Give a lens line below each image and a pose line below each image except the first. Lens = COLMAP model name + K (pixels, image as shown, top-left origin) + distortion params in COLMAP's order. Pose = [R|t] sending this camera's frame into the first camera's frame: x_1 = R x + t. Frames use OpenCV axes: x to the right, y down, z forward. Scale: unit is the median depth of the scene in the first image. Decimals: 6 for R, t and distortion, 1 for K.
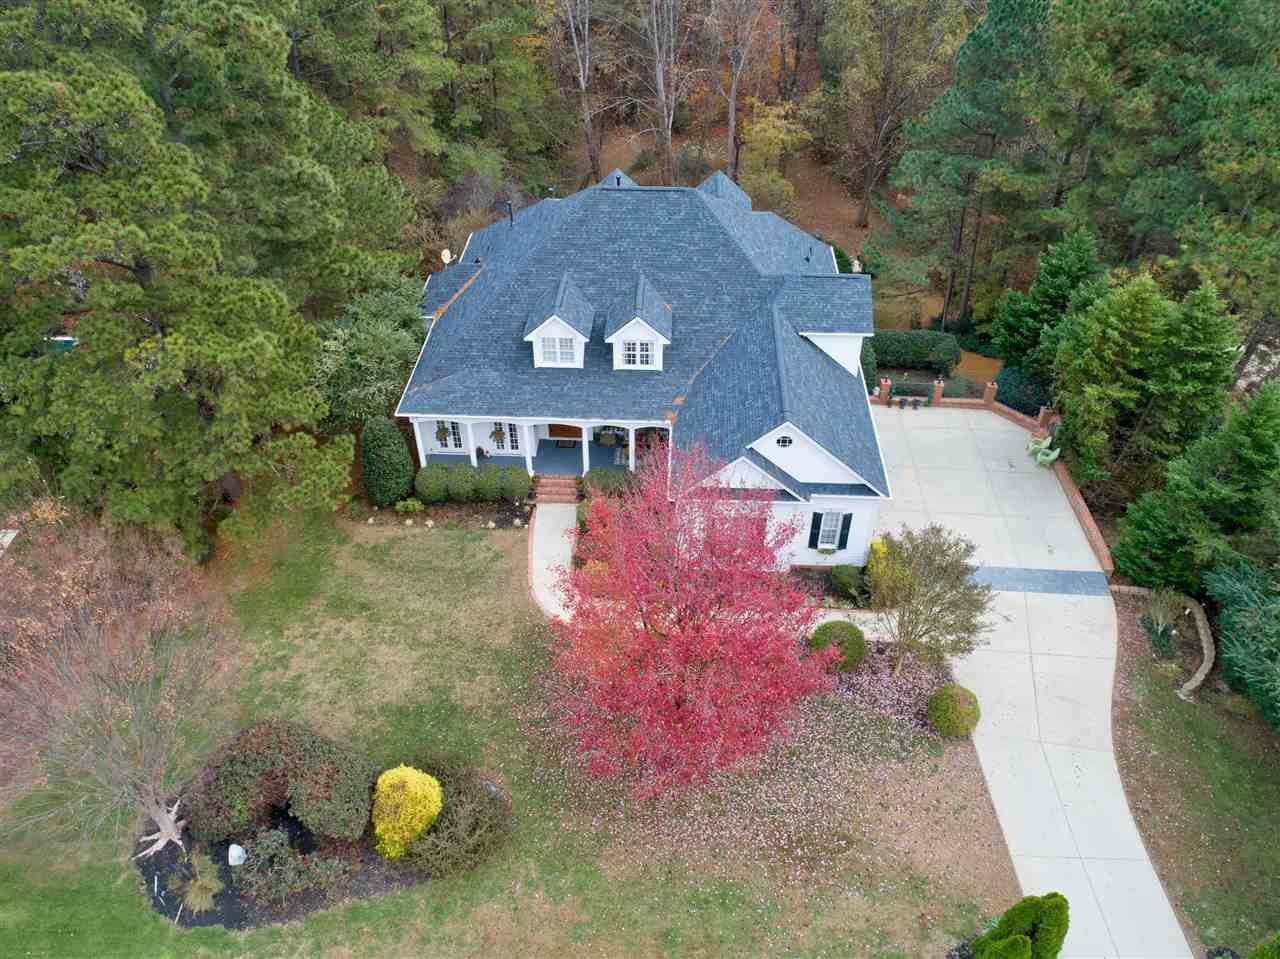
lens RADIAL K [[962.4, 0, 640.0], [0, 962.4, 479.5], [0, 0, 1]] dist [-0.005433, -0.010921]
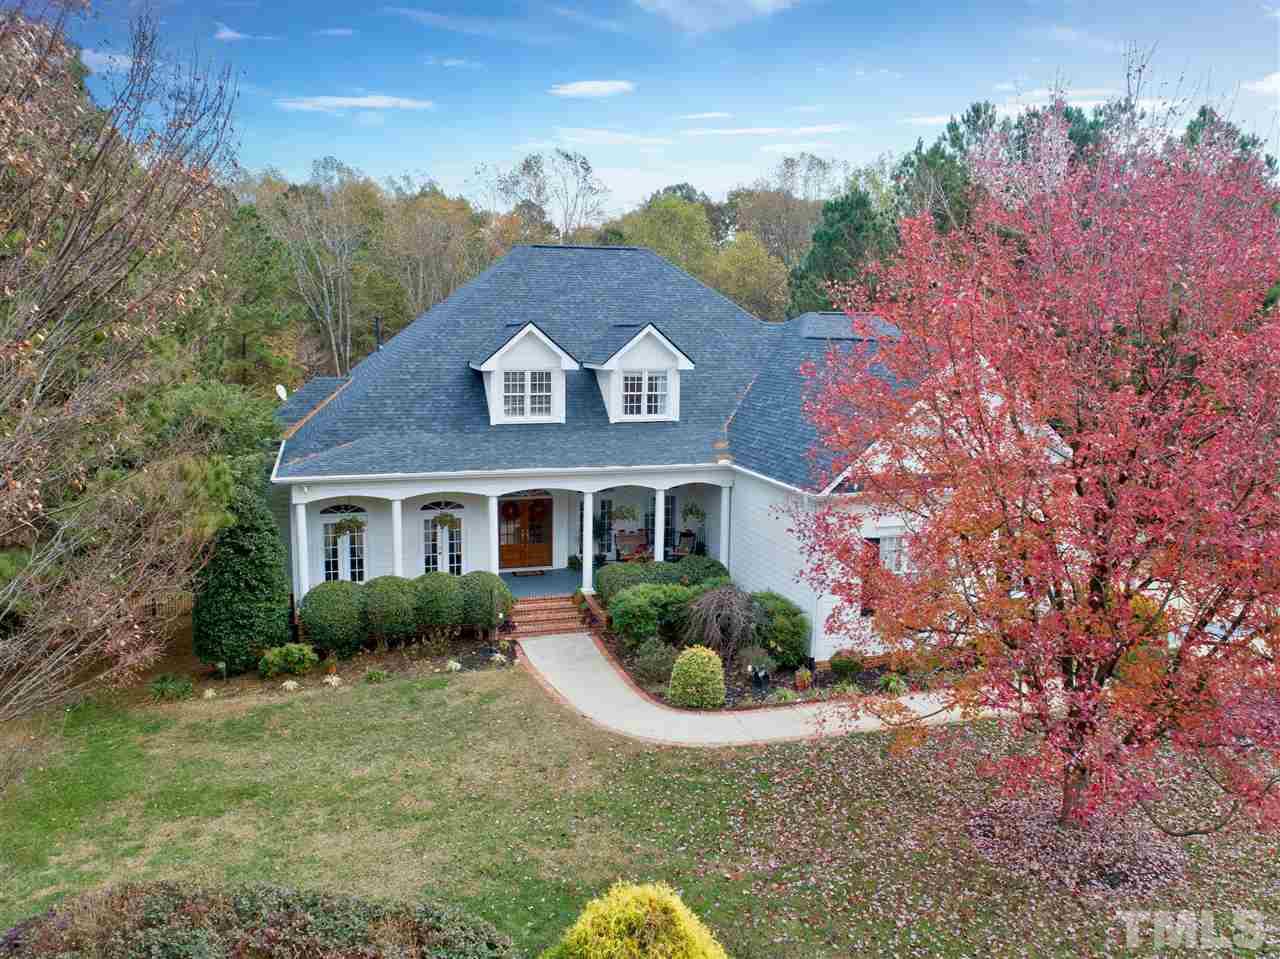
lens RADIAL K [[962.4, 0, 640.0], [0, 962.4, 479.5], [0, 0, 1]] dist [-0.005433, -0.010921]
pose [[0.939520, -0.048568, 0.339034, -0.236878], [0.206552, 0.869968, -0.447763, 0.223124], [-0.273202, 0.490710, 0.827384, 0.469803]]
